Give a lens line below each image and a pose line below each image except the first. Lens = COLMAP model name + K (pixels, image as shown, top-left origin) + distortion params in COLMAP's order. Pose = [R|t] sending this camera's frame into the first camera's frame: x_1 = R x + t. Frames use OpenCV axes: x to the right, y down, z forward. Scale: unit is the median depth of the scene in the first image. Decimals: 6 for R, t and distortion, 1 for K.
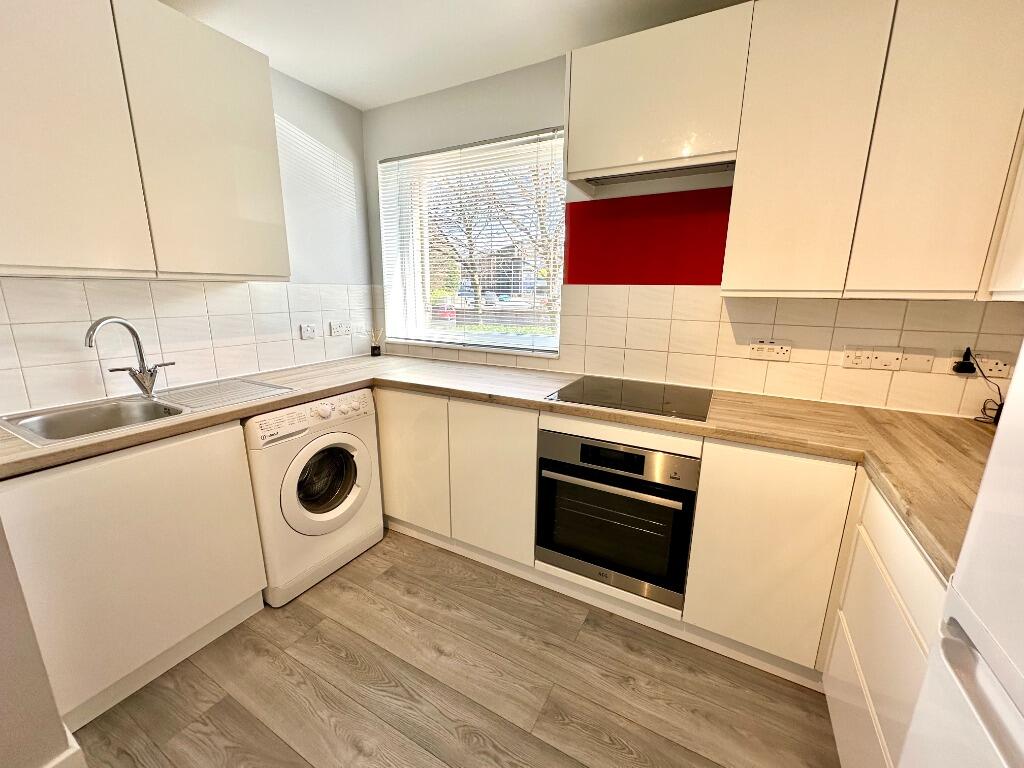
lens RADIAL K [[407.4, 0, 510.3], [0, 407.4, 382.3], [0, 0, 1]] dist [-0.001010, 0.000012]
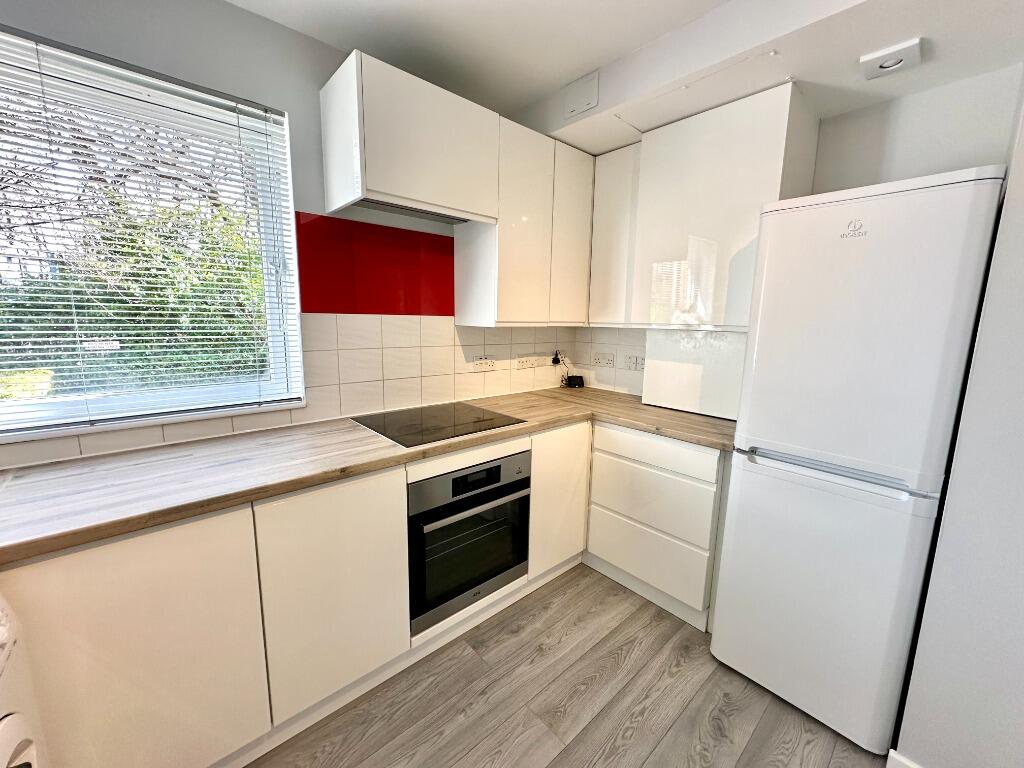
lens RADIAL K [[407.4, 0, 510.3], [0, 407.4, 382.3], [0, 0, 1]] dist [-0.001010, 0.000012]
pose [[0.332307, -0.153773, 0.930551, -0.618067], [0.191454, 0.977077, 0.093091, -0.132679], [-0.923535, 0.147223, 0.354130, 0.464935]]
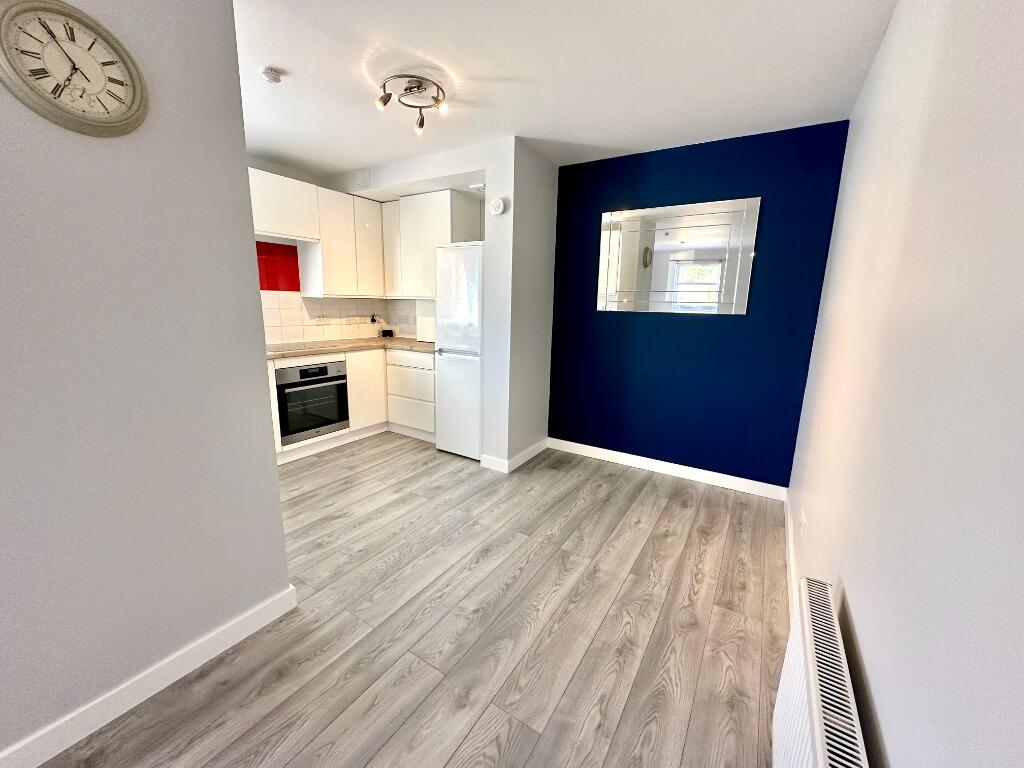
lens RADIAL K [[407.4, 0, 510.3], [0, 407.4, 382.3], [0, 0, 1]] dist [-0.001010, 0.000012]
pose [[0.060645, -0.203694, 0.977154, -1.657827], [0.196785, 0.962183, 0.188360, 0.033160], [-0.978569, 0.180866, 0.098436, -0.202000]]
